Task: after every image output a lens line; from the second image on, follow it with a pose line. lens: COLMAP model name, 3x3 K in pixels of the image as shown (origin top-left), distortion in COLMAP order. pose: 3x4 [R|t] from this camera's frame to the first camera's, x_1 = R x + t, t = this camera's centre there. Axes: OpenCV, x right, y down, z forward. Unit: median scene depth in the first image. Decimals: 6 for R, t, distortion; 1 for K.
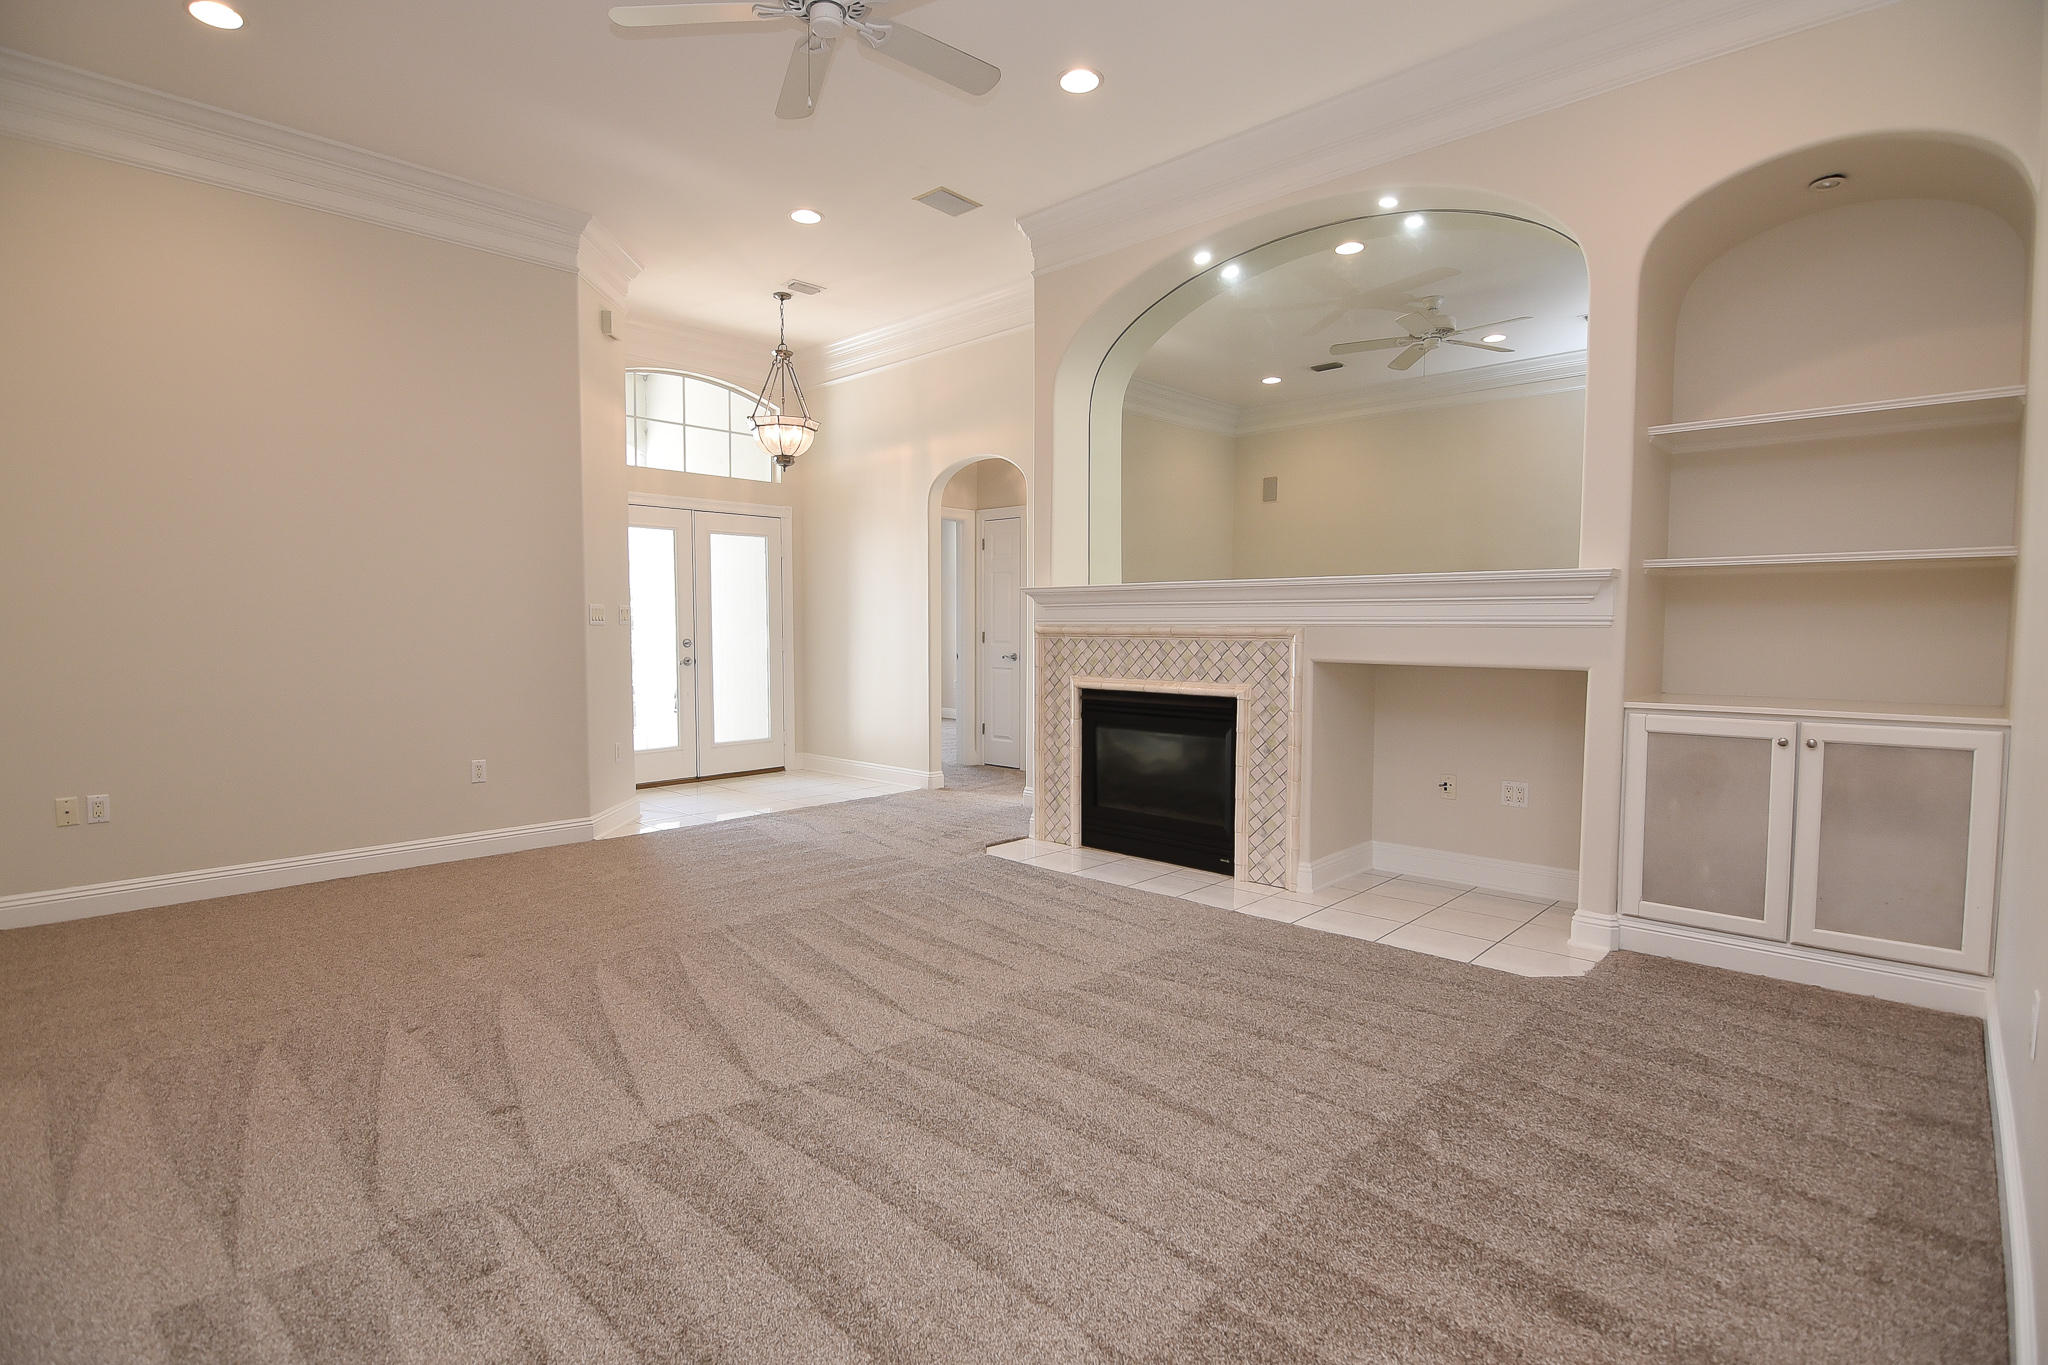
lens RADIAL K [[1011.5, 0, 969.9], [0, 1011.5, 706.8], [0, 0, 1]] dist [-0.008727, -0.008478]
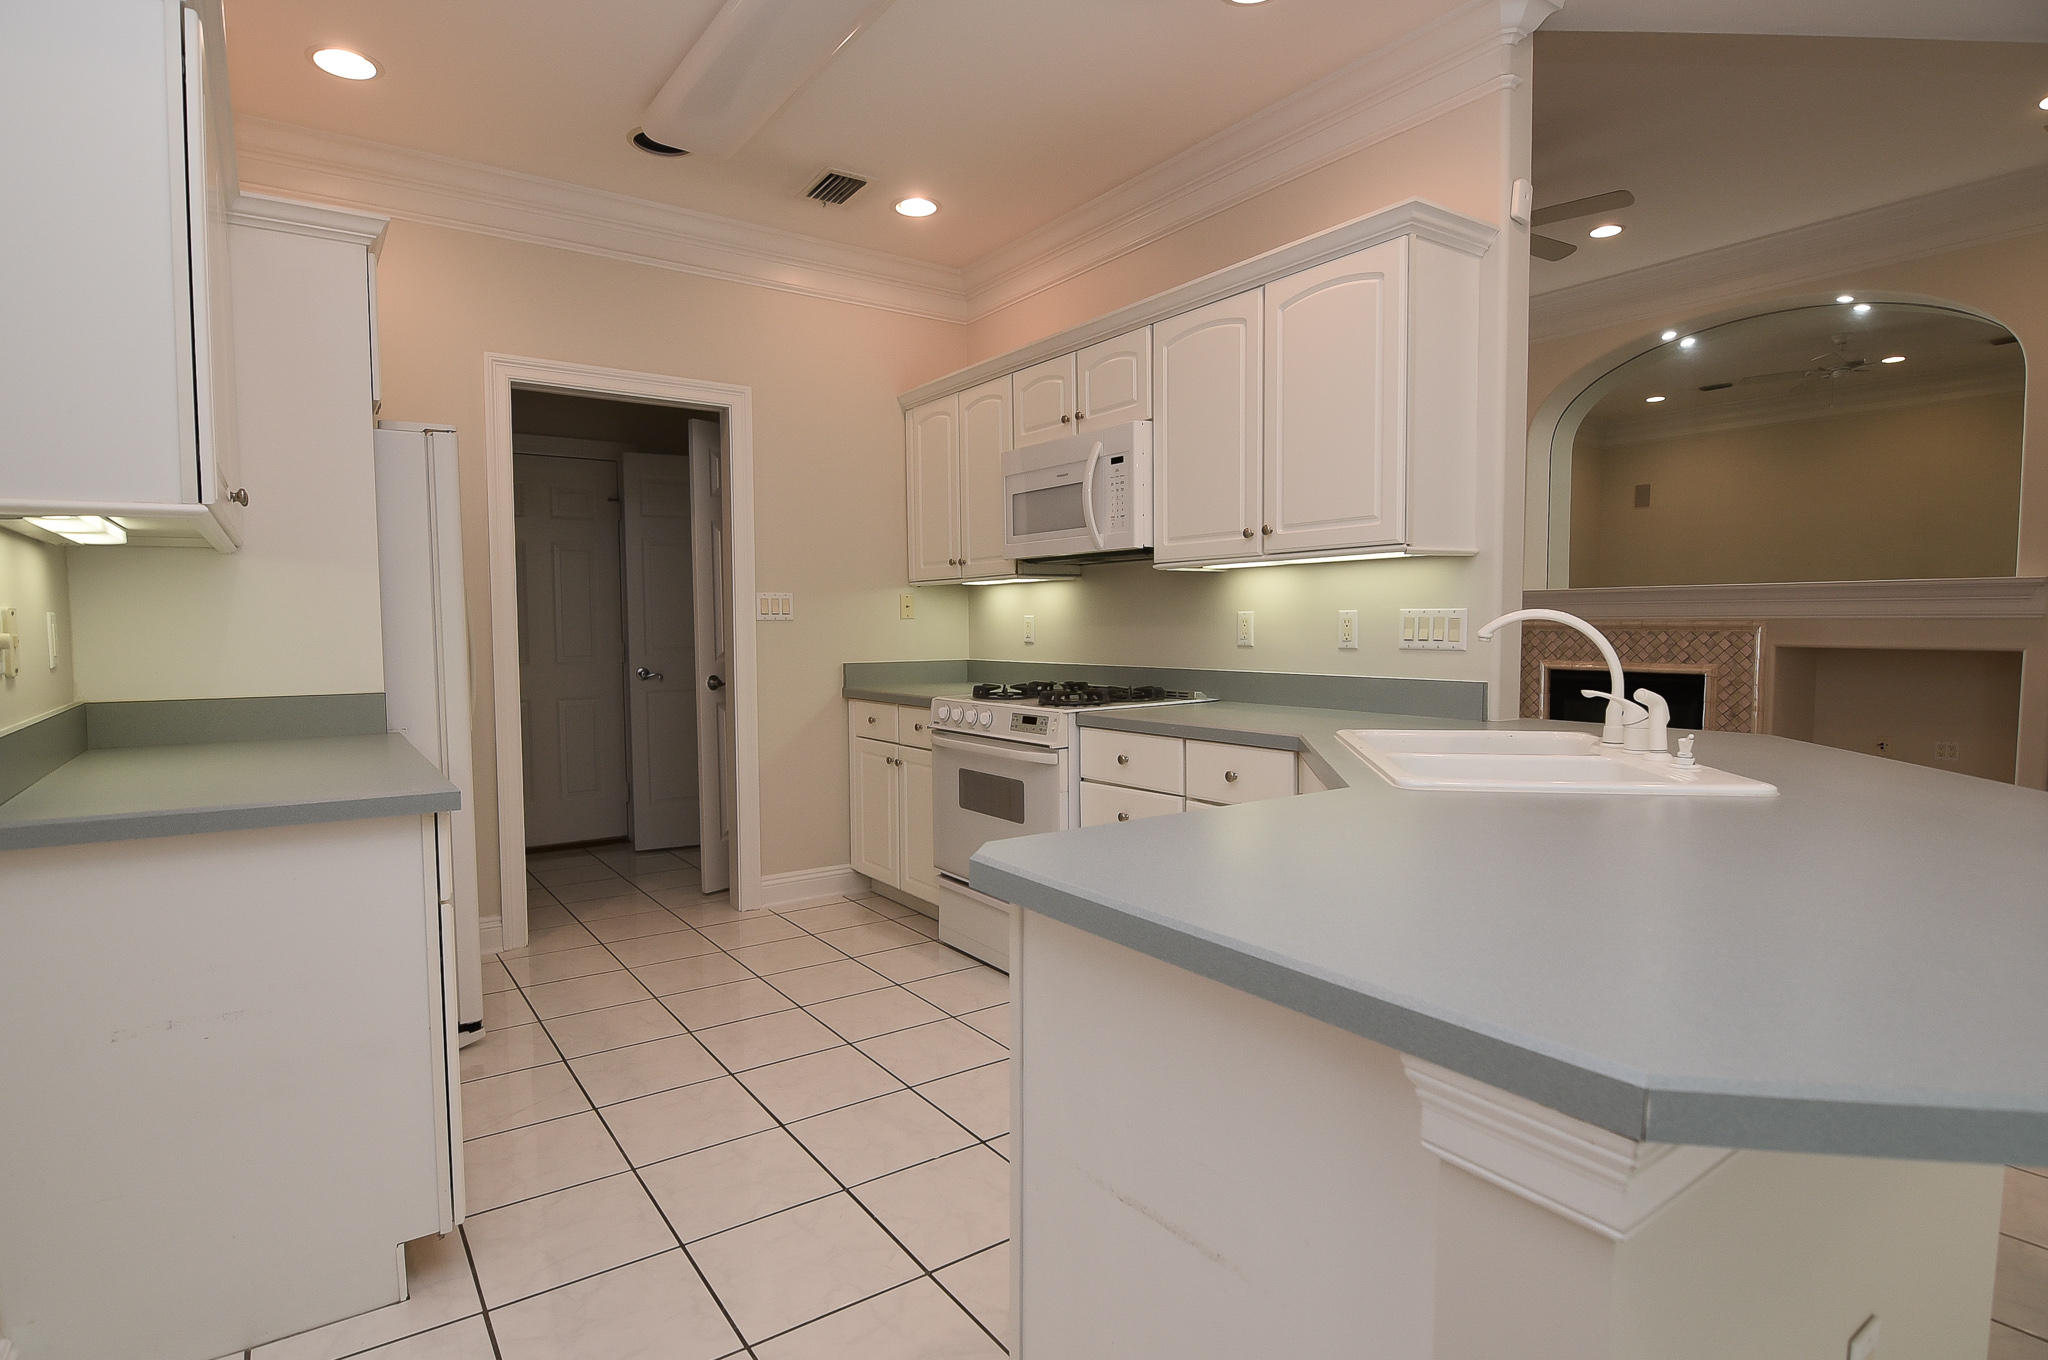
lens RADIAL K [[1011.5, 0, 1028.1], [0, 1011.5, 689.8], [0, 0, 1]] dist [-0.008727, -0.008478]
pose [[0.982053, 0.007292, -0.188464, -0.284099], [-0.010202, 0.999843, -0.014476, 0.031038], [0.188329, 0.016139, 0.981973, -0.358655]]
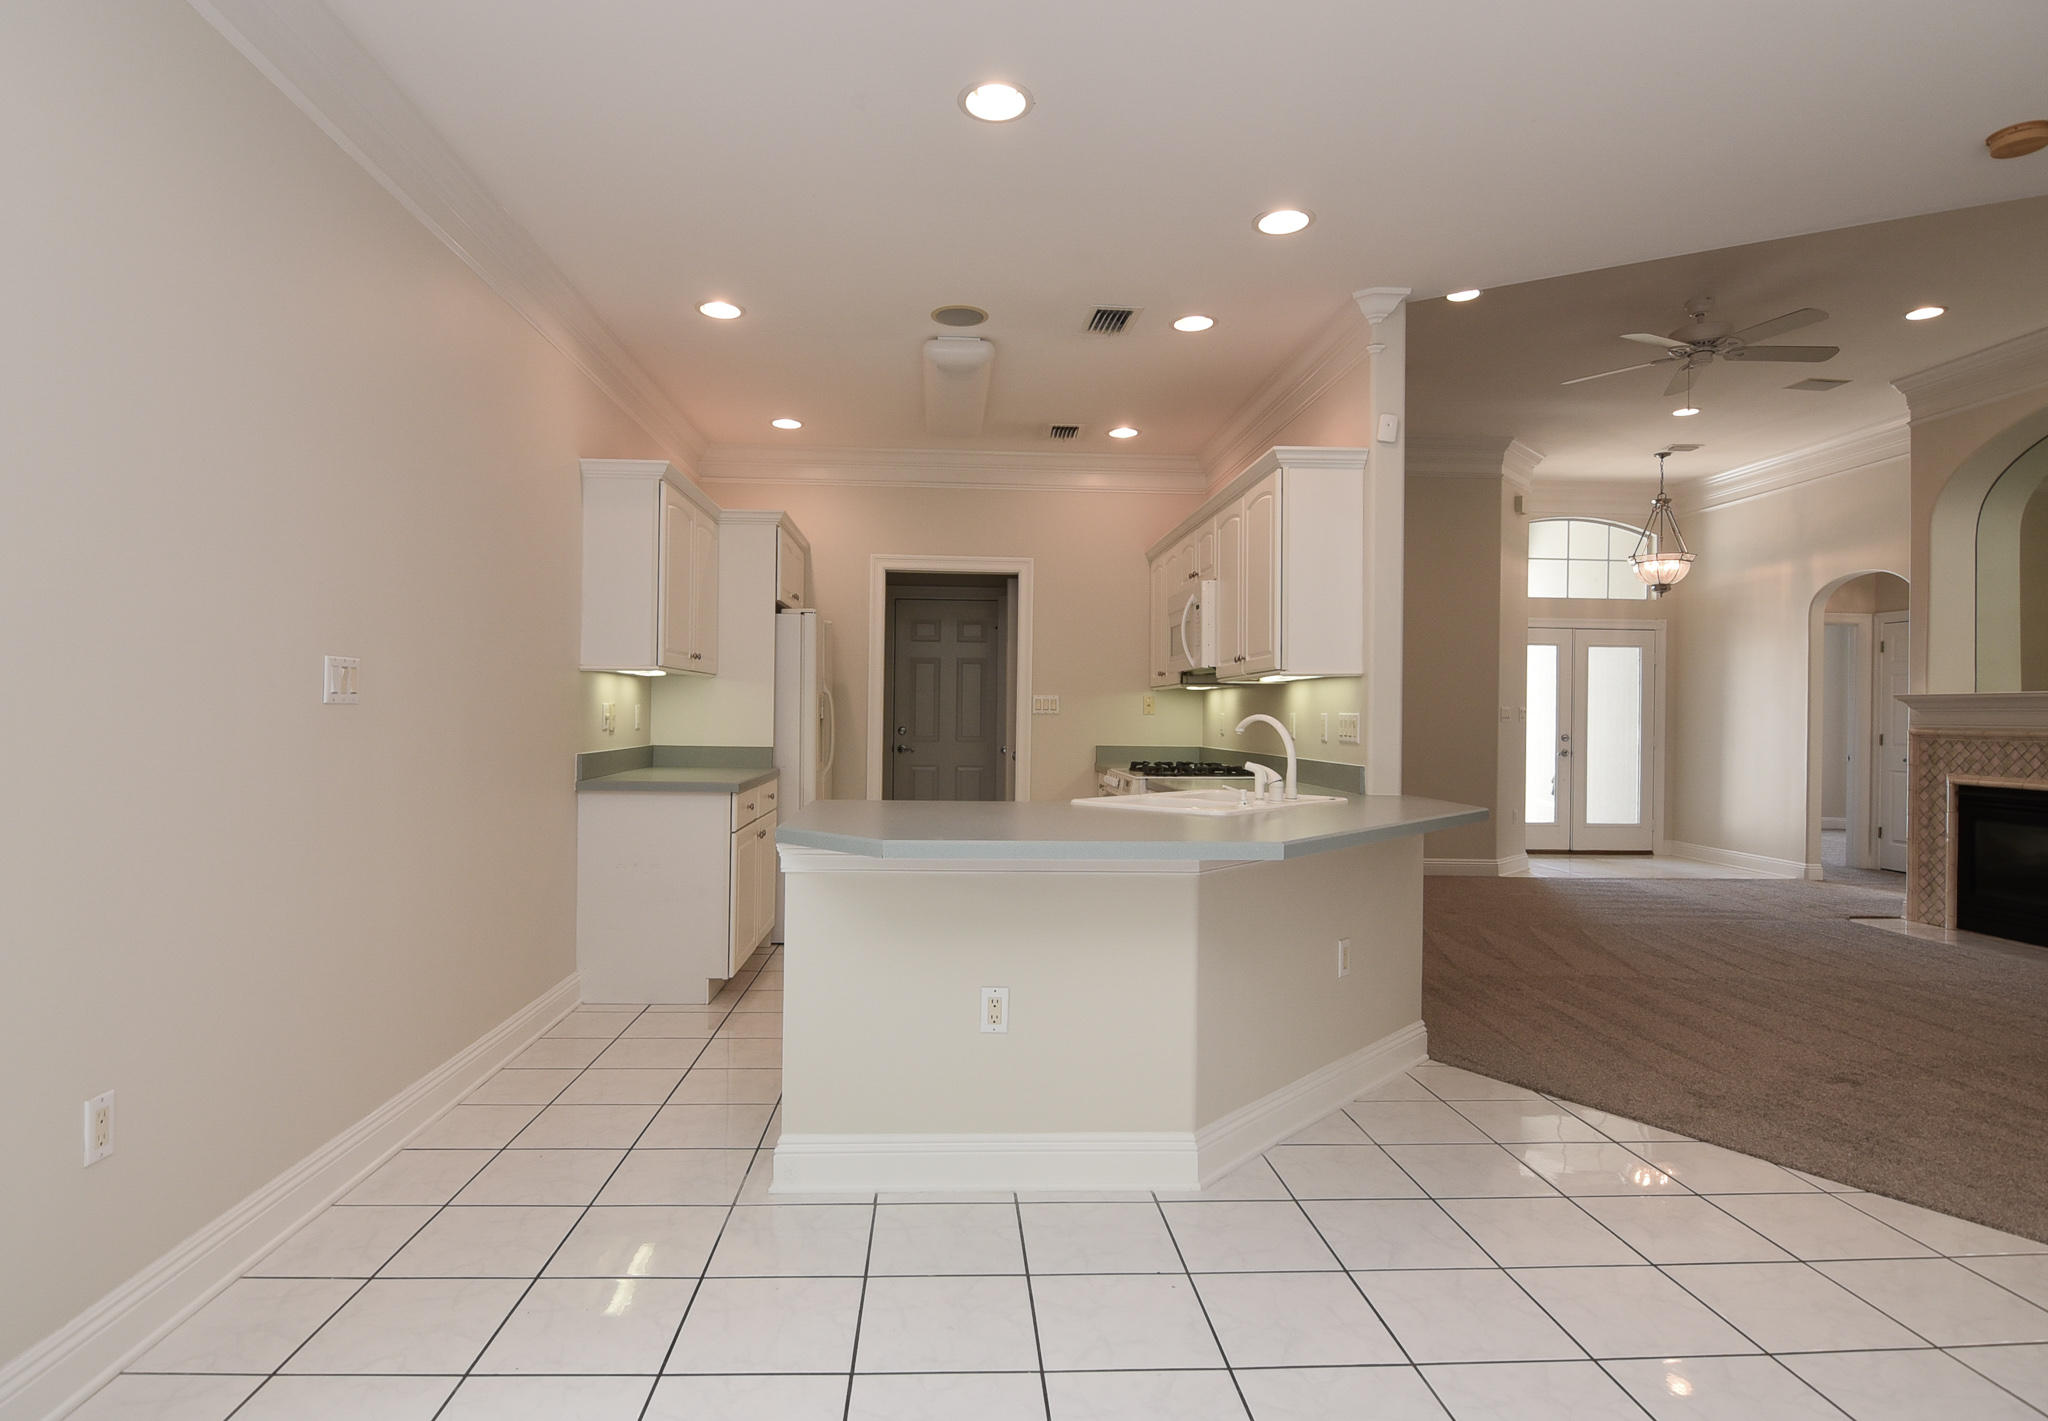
lens RADIAL K [[1038.2, 0, 1030.8], [0, 1038.2, 714.4], [0, 0, 1]] dist [-0.027353, 0.000347]
pose [[0.750678, 0.009858, -0.660595, 0.077023], [-0.067282, 0.995831, -0.061595, 0.039798], [0.657234, 0.090684, 0.748211, -0.490411]]
